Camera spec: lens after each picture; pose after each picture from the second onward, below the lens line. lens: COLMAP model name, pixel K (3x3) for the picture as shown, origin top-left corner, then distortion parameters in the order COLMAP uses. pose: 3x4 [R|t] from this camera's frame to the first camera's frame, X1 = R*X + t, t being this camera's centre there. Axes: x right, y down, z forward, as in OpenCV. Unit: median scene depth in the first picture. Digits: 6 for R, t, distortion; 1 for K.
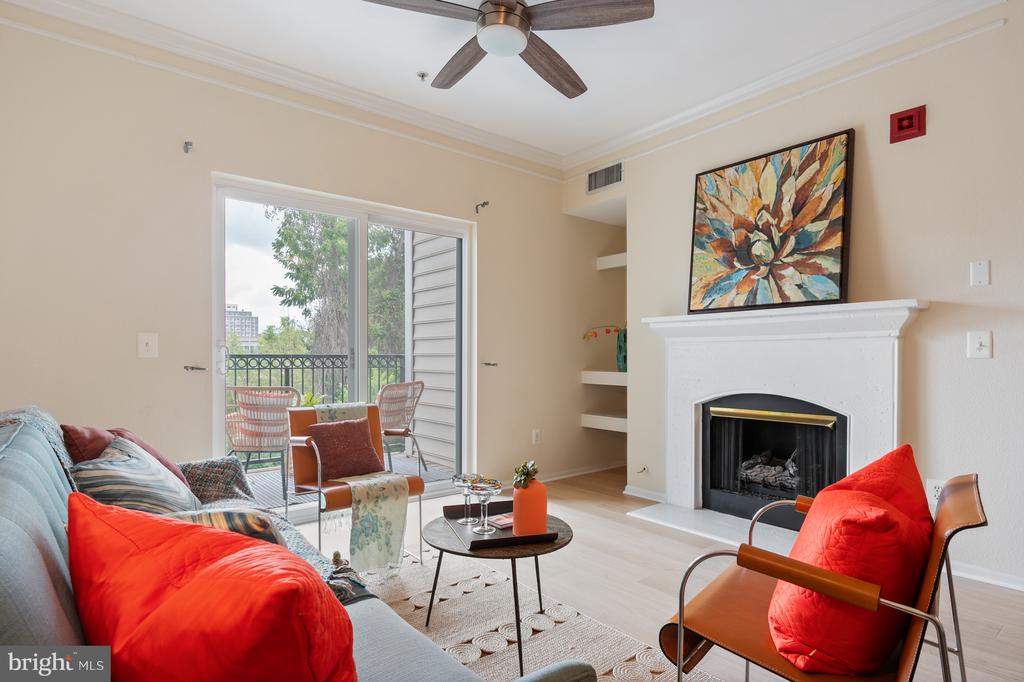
lens RADIAL K [[539.0, 0, 506.3], [0, 539.0, 358.2], [0, 0, 1]] dist [-0.001271, 0.000395]
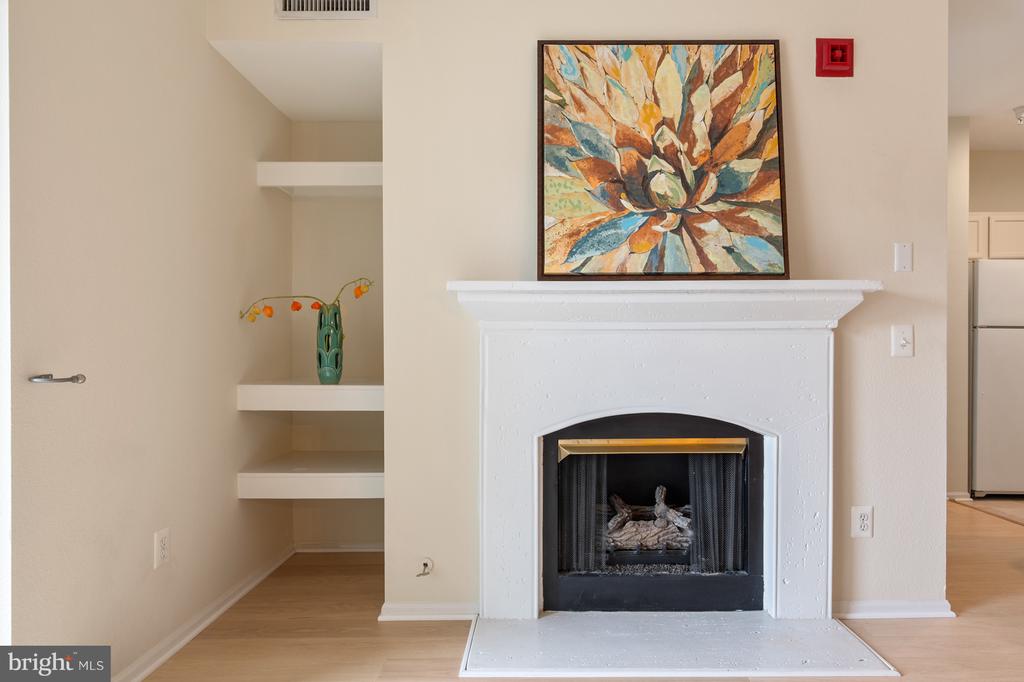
lens RADIAL K [[594.3, 0, 538.6], [0, 594.3, 360.0], [0, 0, 1]] dist [0.003096, 0.000265]
pose [[0.621320, -0.006811, 0.783528, -0.169063], [0.002708, 0.999975, 0.006545, -0.002031], [-0.783553, -0.001945, 0.621322, 0.674779]]
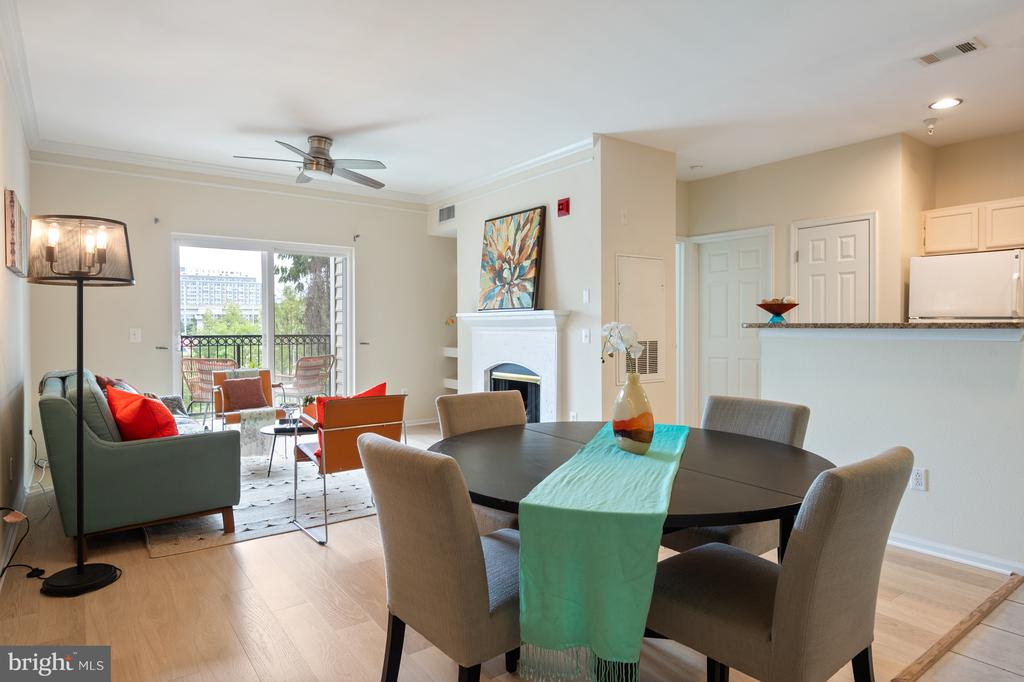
lens RADIAL K [[585.2, 0, 512.0], [0, 585.2, 341.0], [0, 0, 1]] dist [-0.001992, -0.000763]
pose [[0.999504, -0.000449, -0.031500, 0.539310], [0.001213, 0.999706, 0.024234, -0.043352], [0.031480, -0.024260, 0.999210, -0.749453]]
